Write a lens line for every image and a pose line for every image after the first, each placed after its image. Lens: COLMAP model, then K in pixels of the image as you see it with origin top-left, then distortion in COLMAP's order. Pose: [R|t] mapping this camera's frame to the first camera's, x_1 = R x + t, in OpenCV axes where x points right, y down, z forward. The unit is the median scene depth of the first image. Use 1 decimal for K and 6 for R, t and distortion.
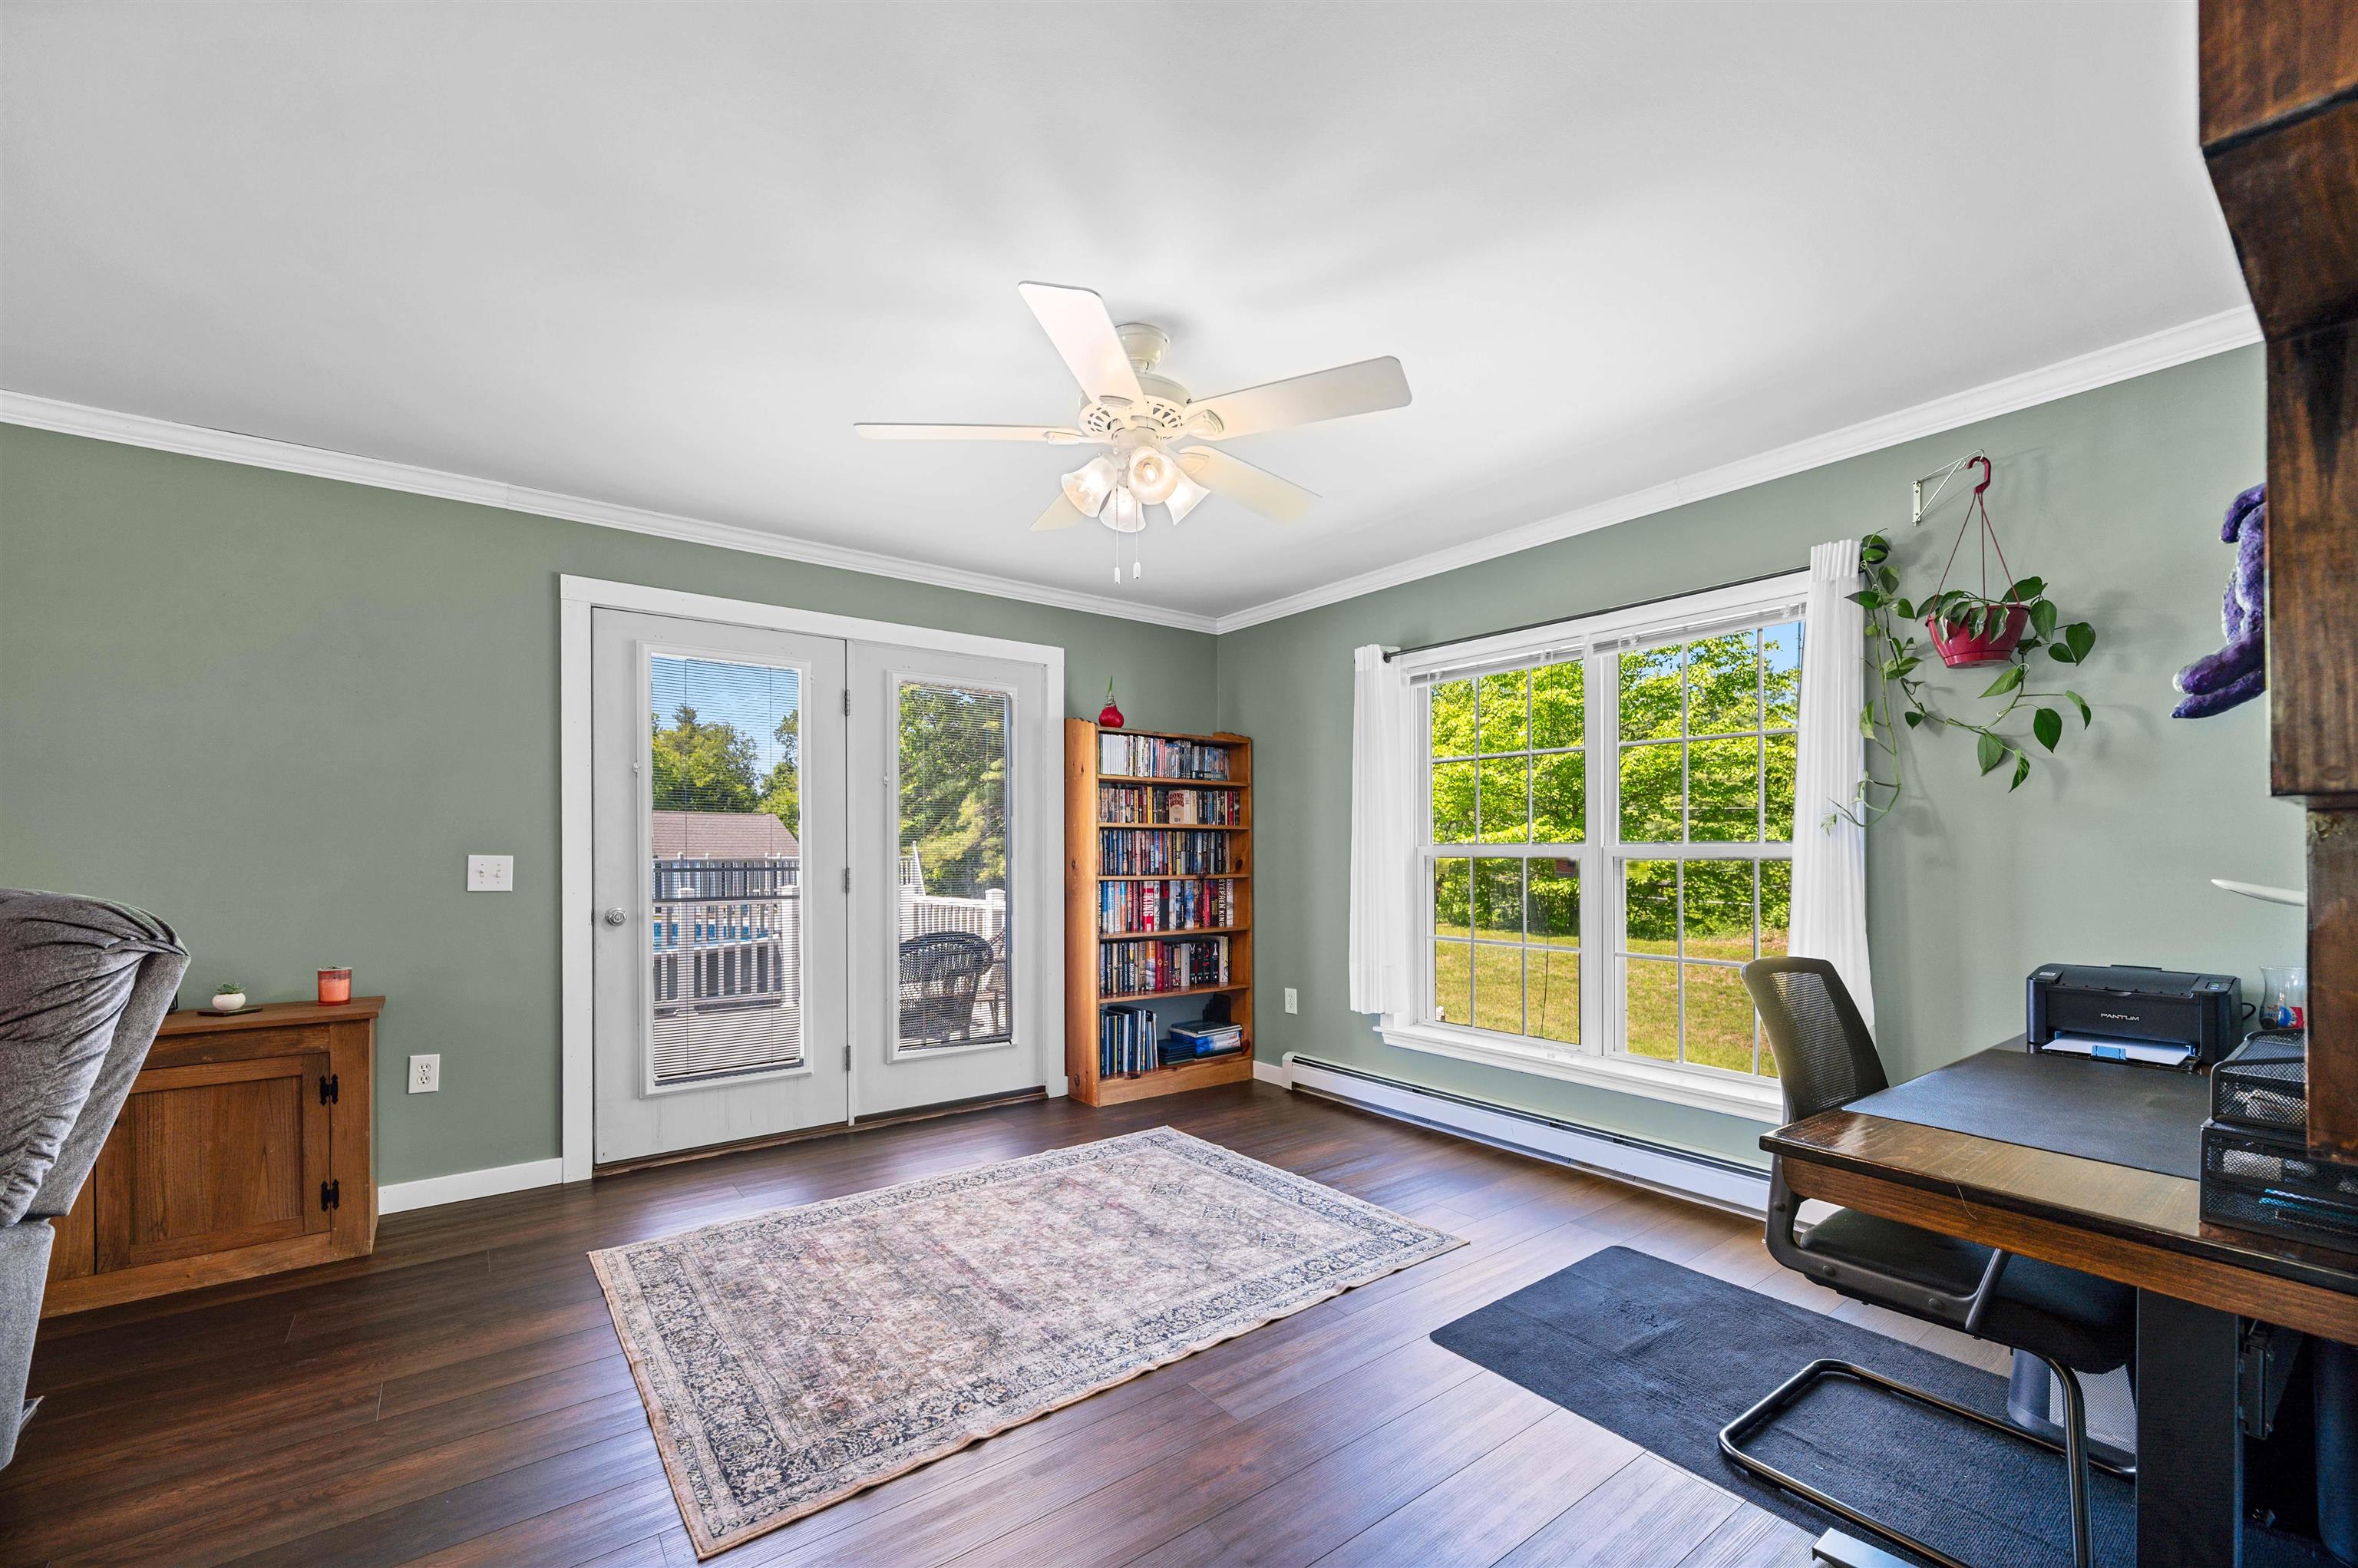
lens RADIAL K [[936.3, 0, 1156.0], [0, 936.3, 852.2], [0, 0, 1]] dist [-0.003106, 0.000247]
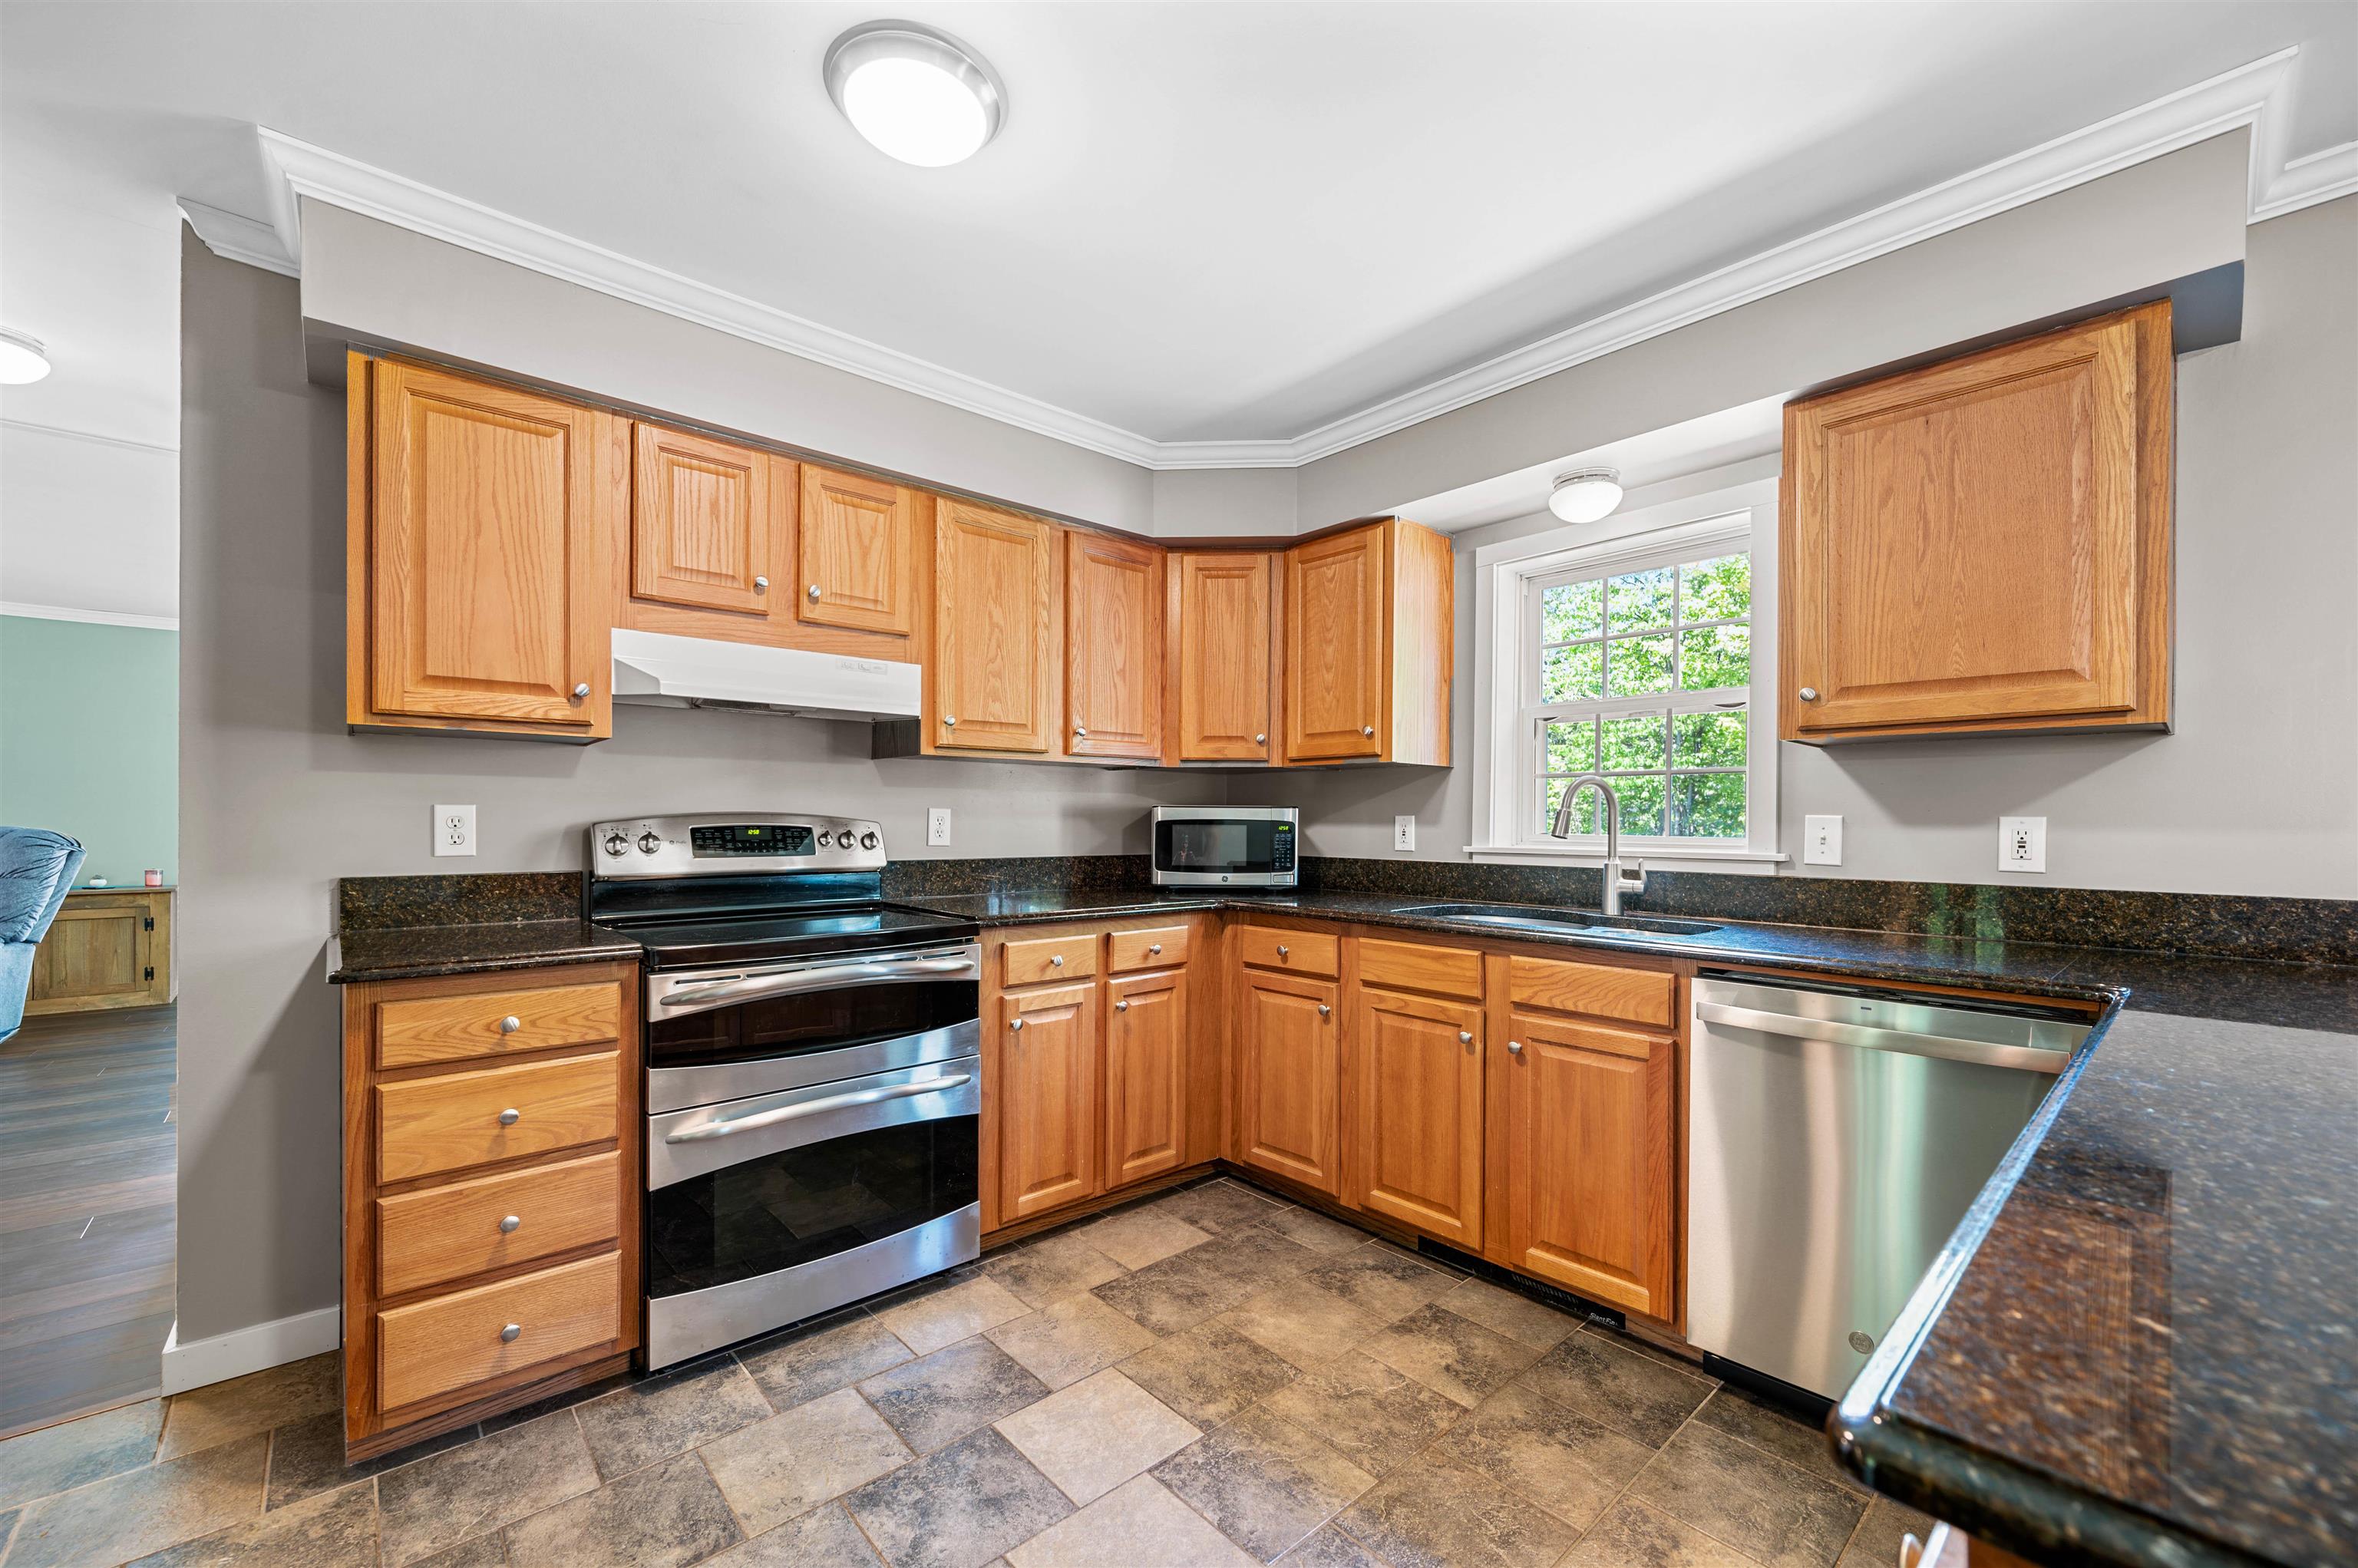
lens RADIAL K [[936.3, 0, 1175.3], [0, 936.3, 819.6], [0, 0, 1]] dist [-0.003106, 0.000247]
pose [[0.995864, 0.008366, 0.090469, 1.318628], [-0.008343, 0.999965, -0.000632, -0.003501], [-0.090471, -0.000126, 0.995899, -1.404141]]
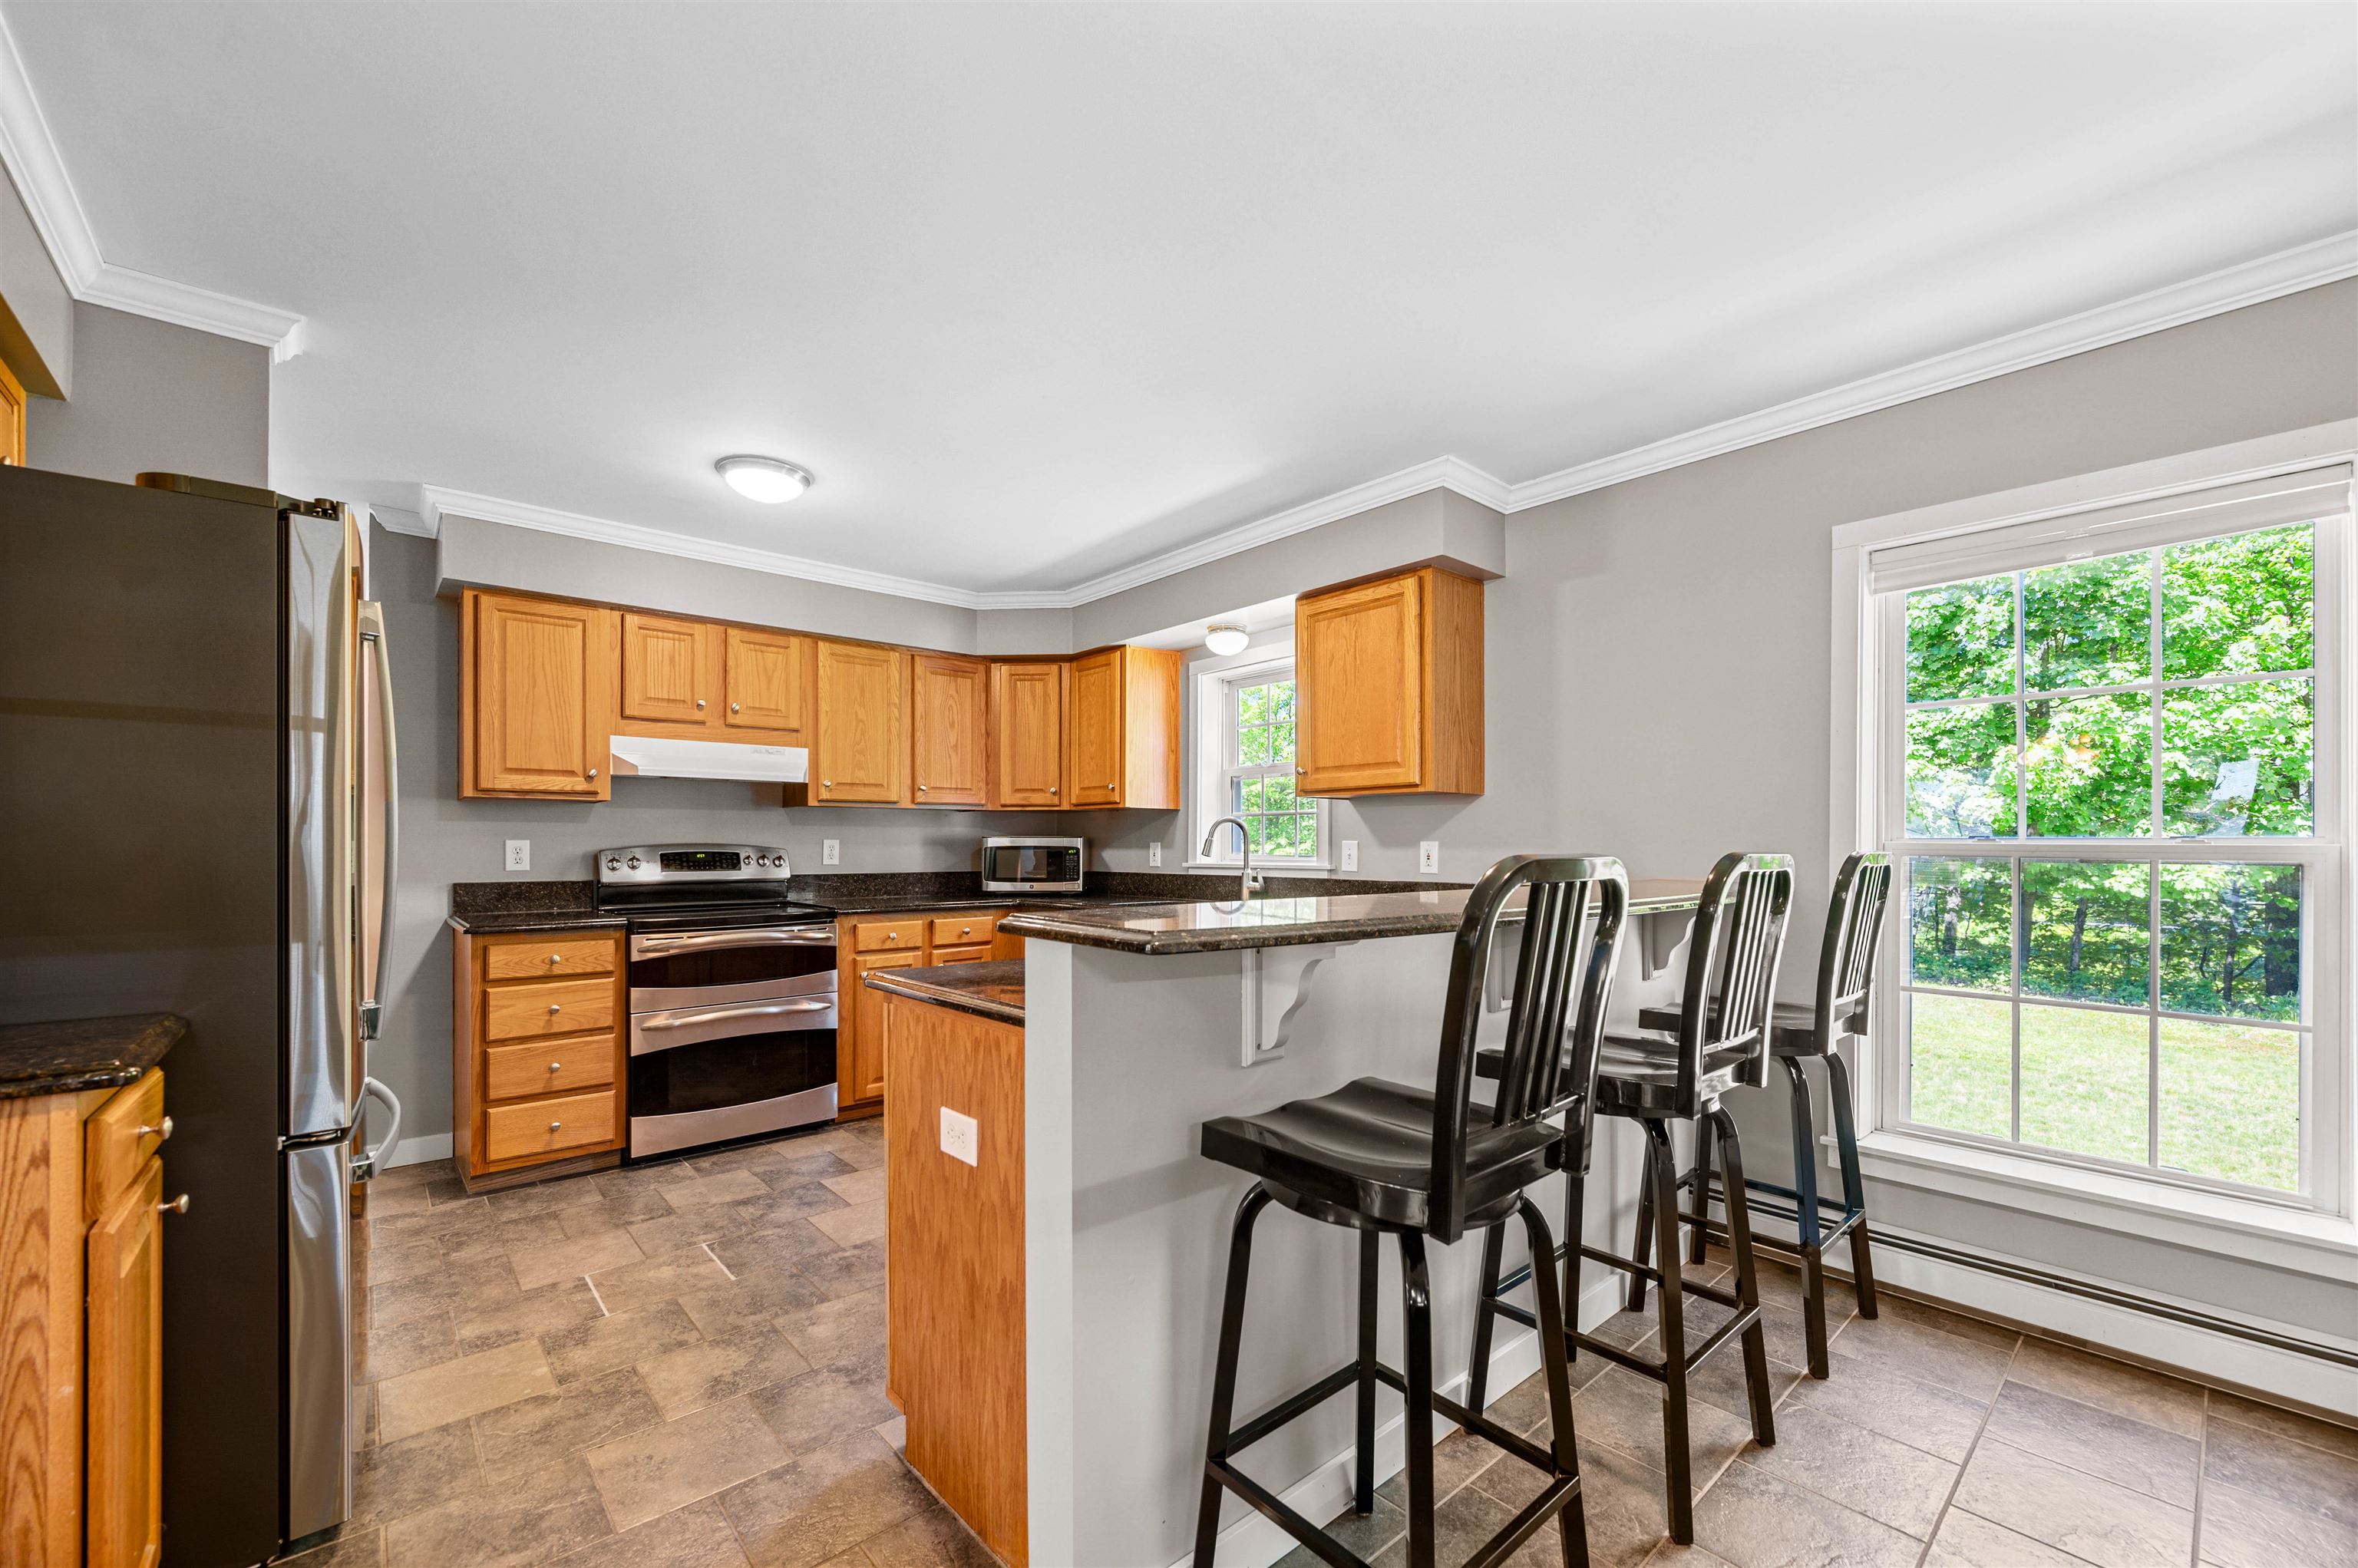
lens RADIAL K [[936.3, 0, 1172.9], [0, 936.3, 839.1], [0, 0, 1]] dist [-0.003106, 0.000247]
pose [[0.996596, 0.002738, 0.082394, 2.067612], [-0.002049, 0.999962, -0.008442, -0.003807], [-0.082414, 0.008244, 0.996564, -2.882765]]
